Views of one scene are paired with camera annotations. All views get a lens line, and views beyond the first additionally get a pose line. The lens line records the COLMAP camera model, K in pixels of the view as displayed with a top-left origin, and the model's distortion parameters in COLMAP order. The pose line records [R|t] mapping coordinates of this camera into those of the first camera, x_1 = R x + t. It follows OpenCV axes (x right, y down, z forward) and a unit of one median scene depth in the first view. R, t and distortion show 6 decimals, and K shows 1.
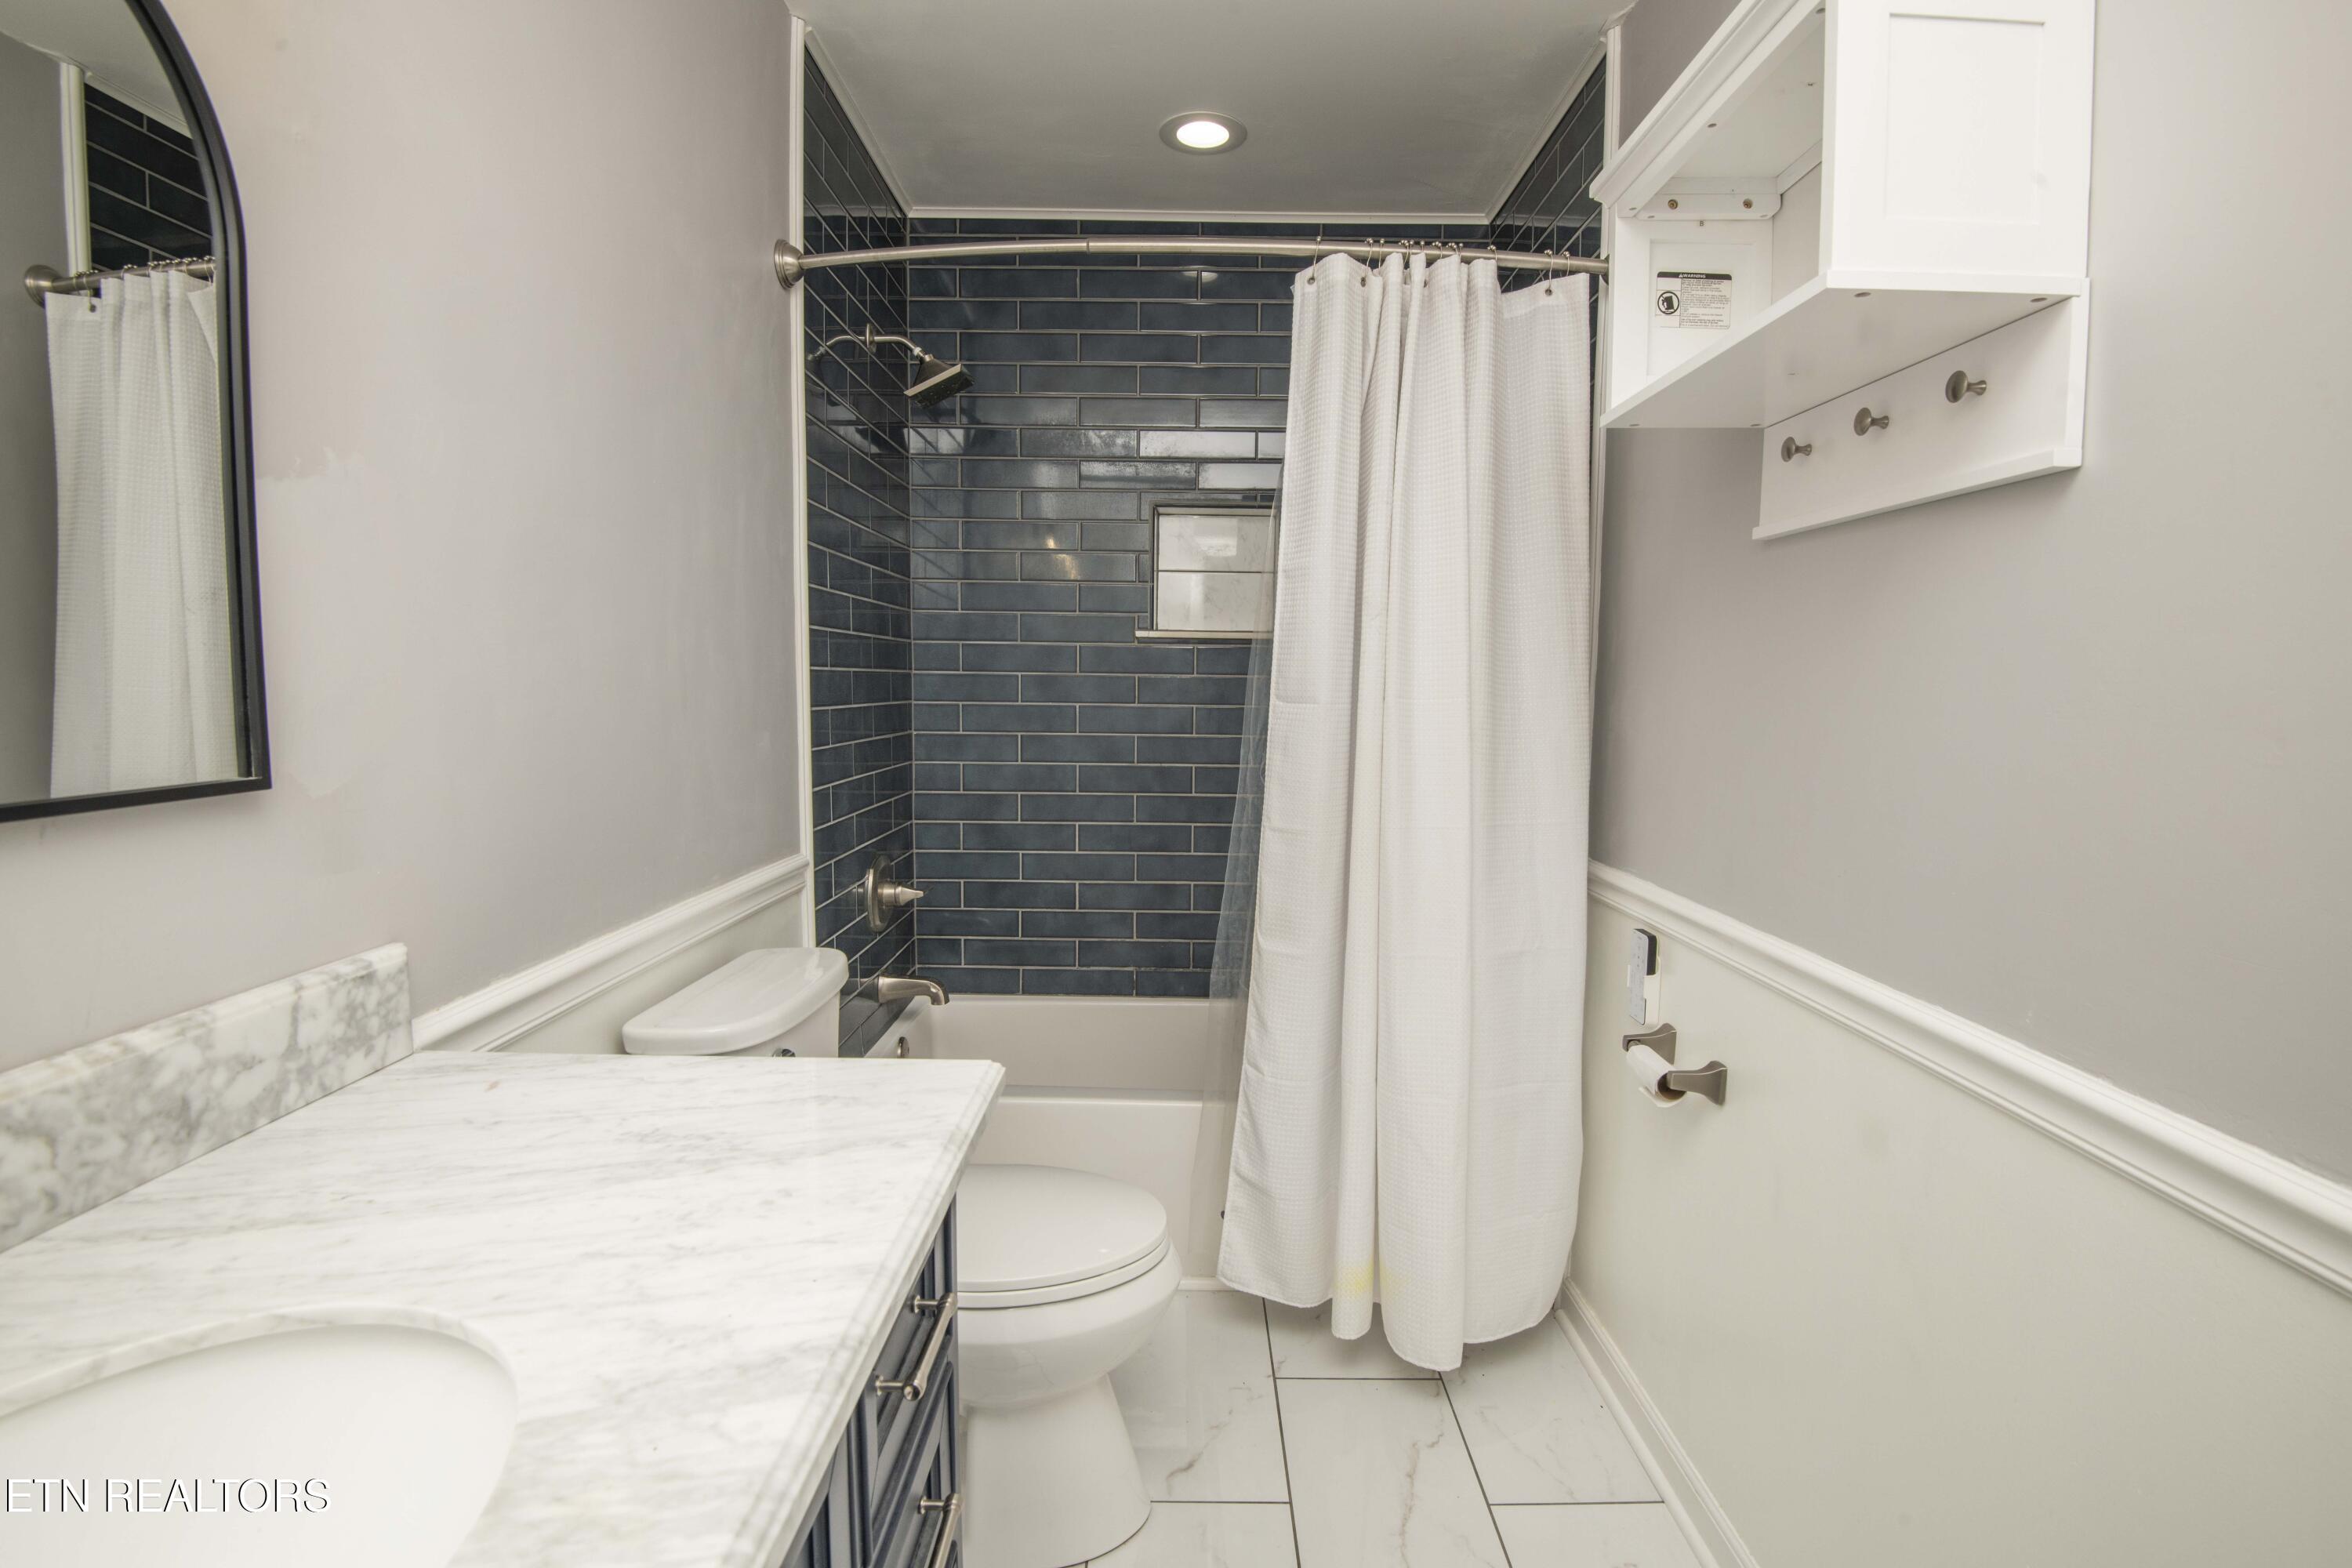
lens RADIAL K [[1091.4, 0, 1183.6], [0, 1091.4, 787.1], [0, 0, 1]] dist [-0.003940, -0.022793]
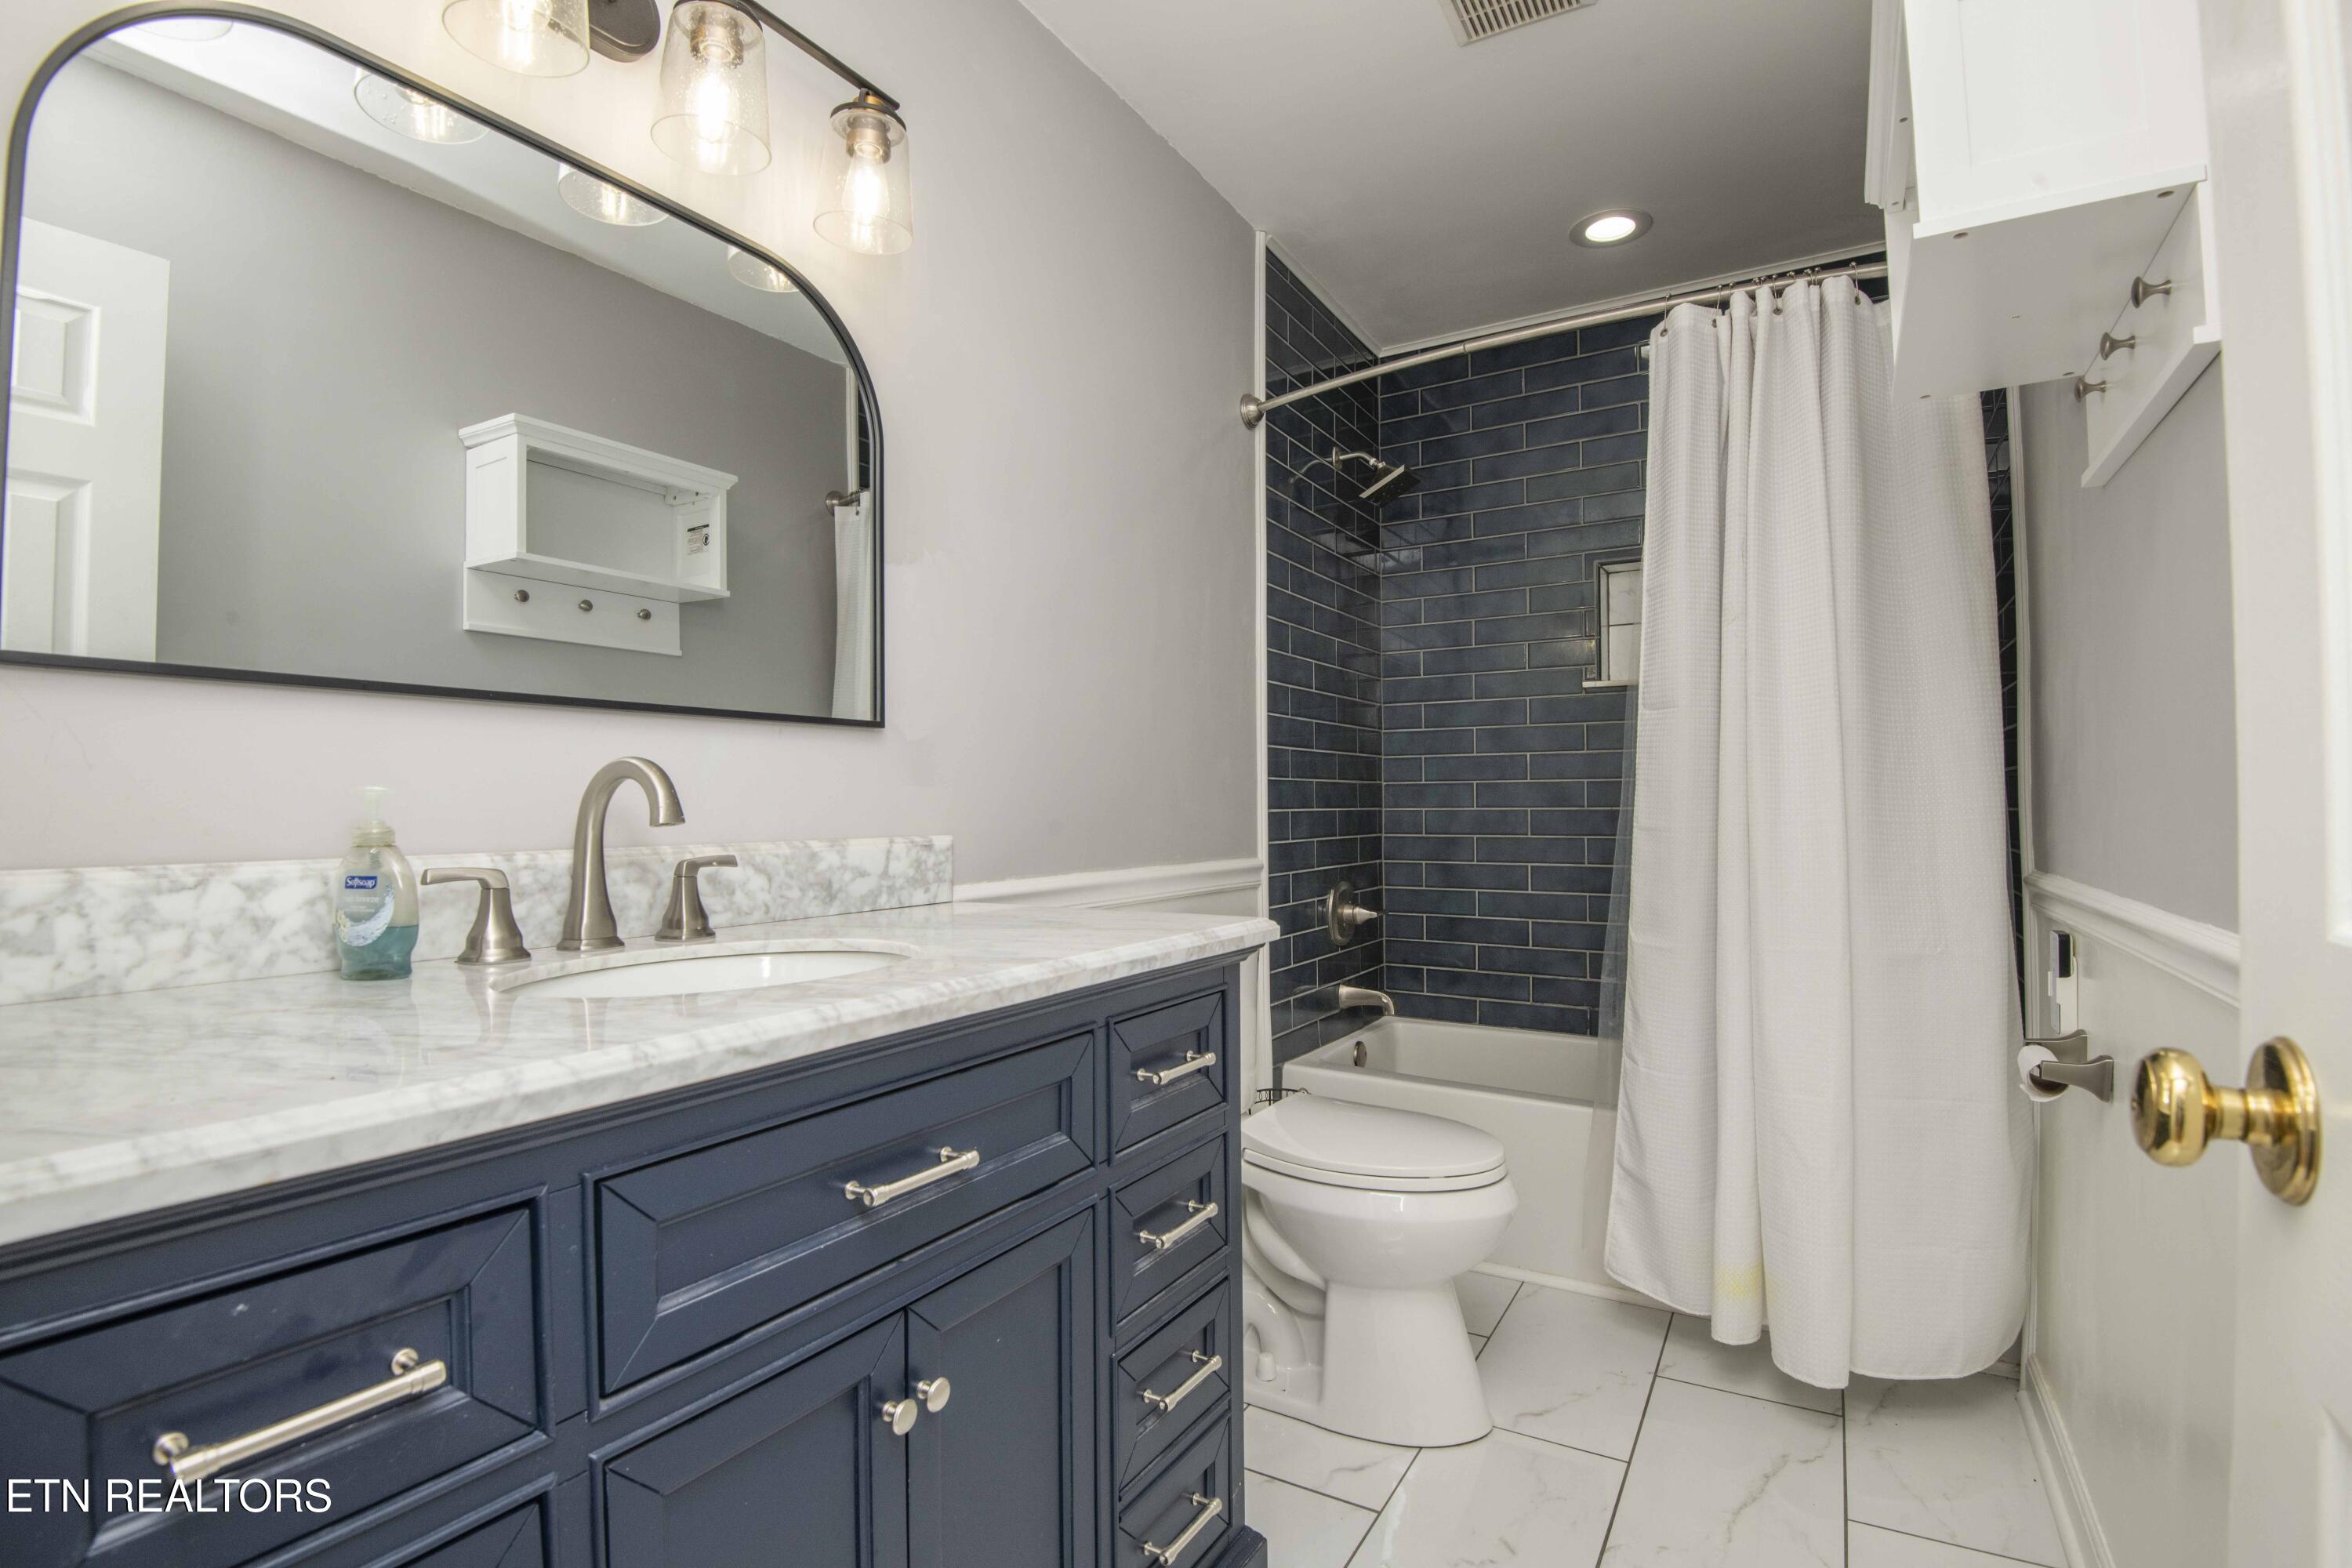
lens RADIAL K [[1091.4, 0, 1183.6], [0, 1091.4, 787.1], [0, 0, 1]] dist [-0.003940, -0.022793]
pose [[0.861411, -0.023881, -0.507346, 0.233262], [-0.033892, 0.993965, -0.104331, 0.121951], [0.506776, 0.107067, 0.855403, -0.141612]]
